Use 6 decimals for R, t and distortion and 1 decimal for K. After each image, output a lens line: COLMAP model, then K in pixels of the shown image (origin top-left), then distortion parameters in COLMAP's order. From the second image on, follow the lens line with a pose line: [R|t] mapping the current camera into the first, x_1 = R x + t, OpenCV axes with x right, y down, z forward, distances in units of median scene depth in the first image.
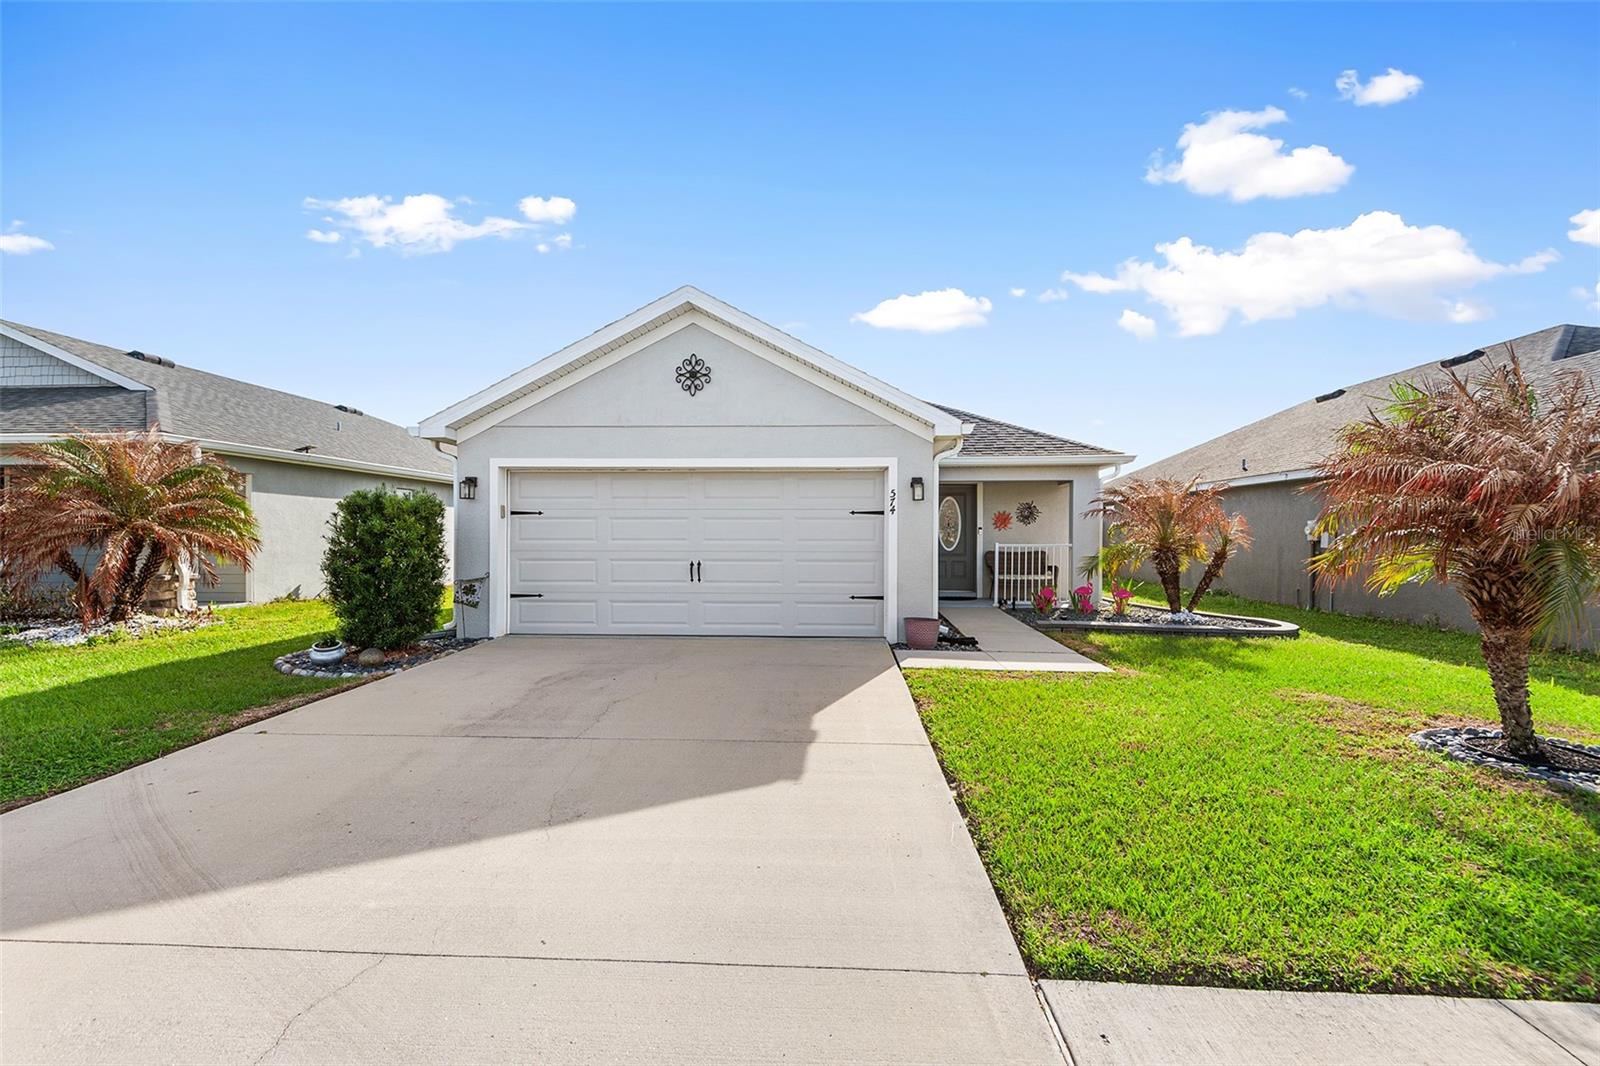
lens RADIAL K [[729.3, 0, 804.4], [0, 729.3, 536.8], [0, 0, 1]] dist [0.028132, -0.015417]
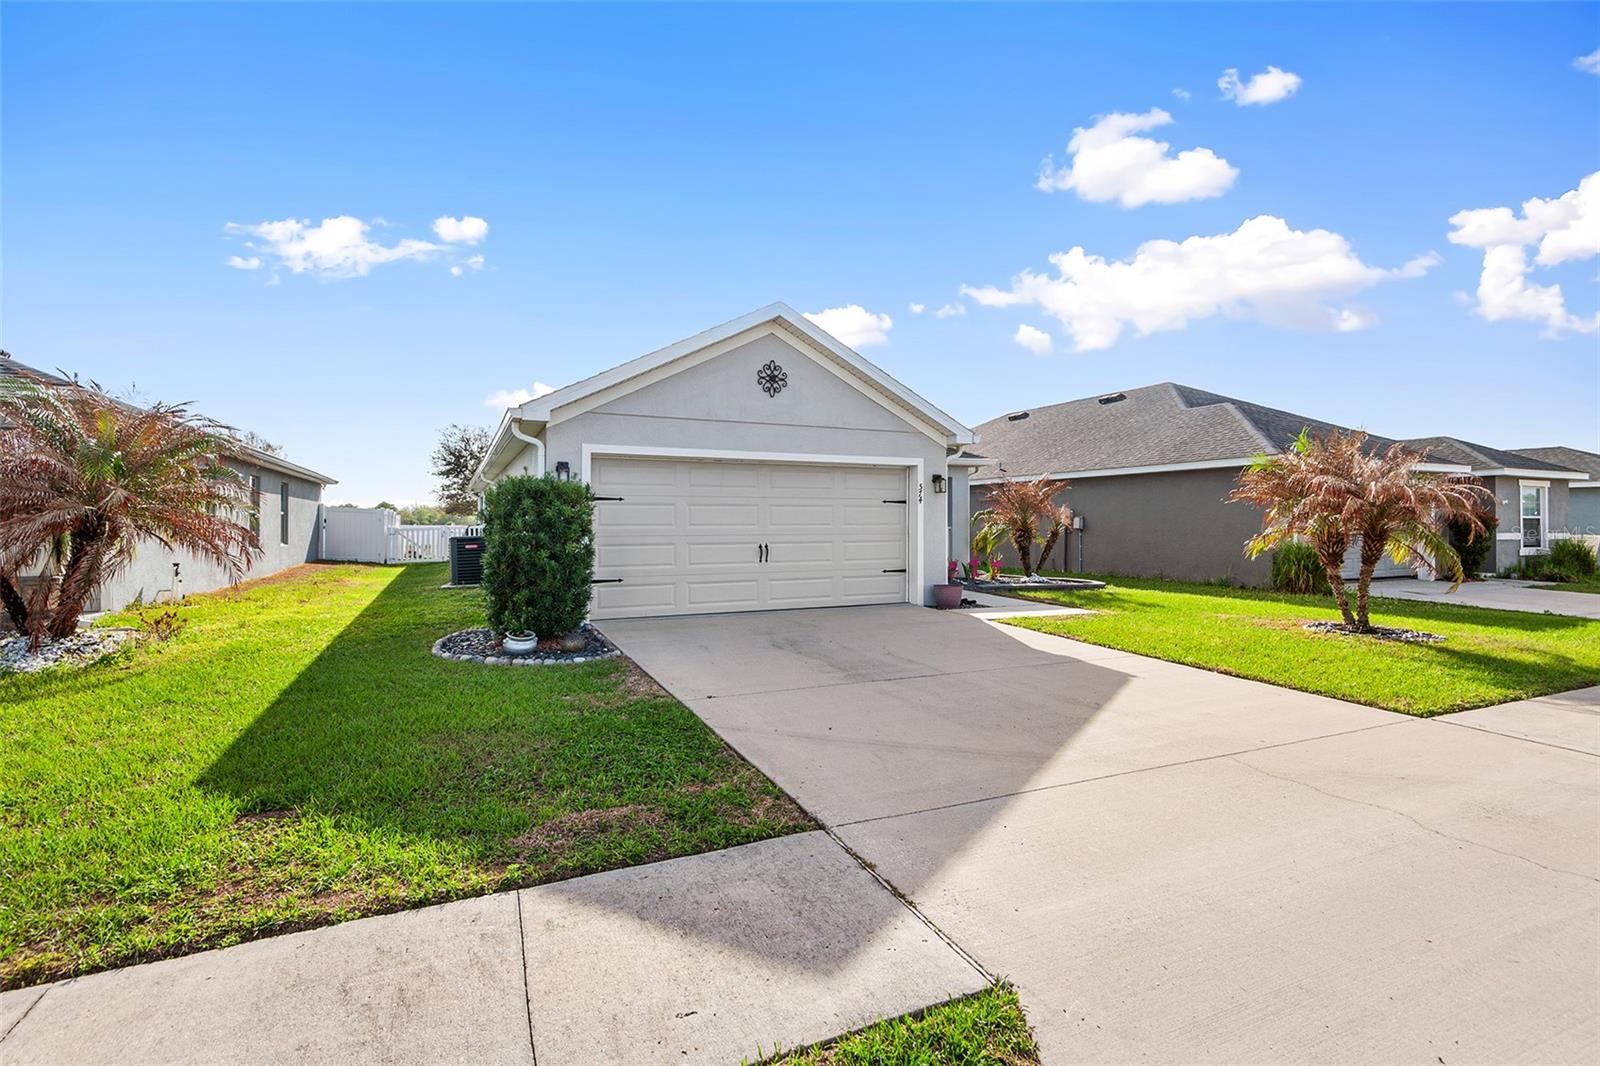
lens RADIAL K [[729.3, 0, 810.1], [0, 729.3, 521.6], [0, 0, 1]] dist [0.028132, -0.015417]
pose [[0.889669, -0.004425, 0.456585, -0.615825], [0.005506, 0.999984, -0.001038, 0.001021], [-0.456573, 0.003437, 0.889679, -0.030239]]
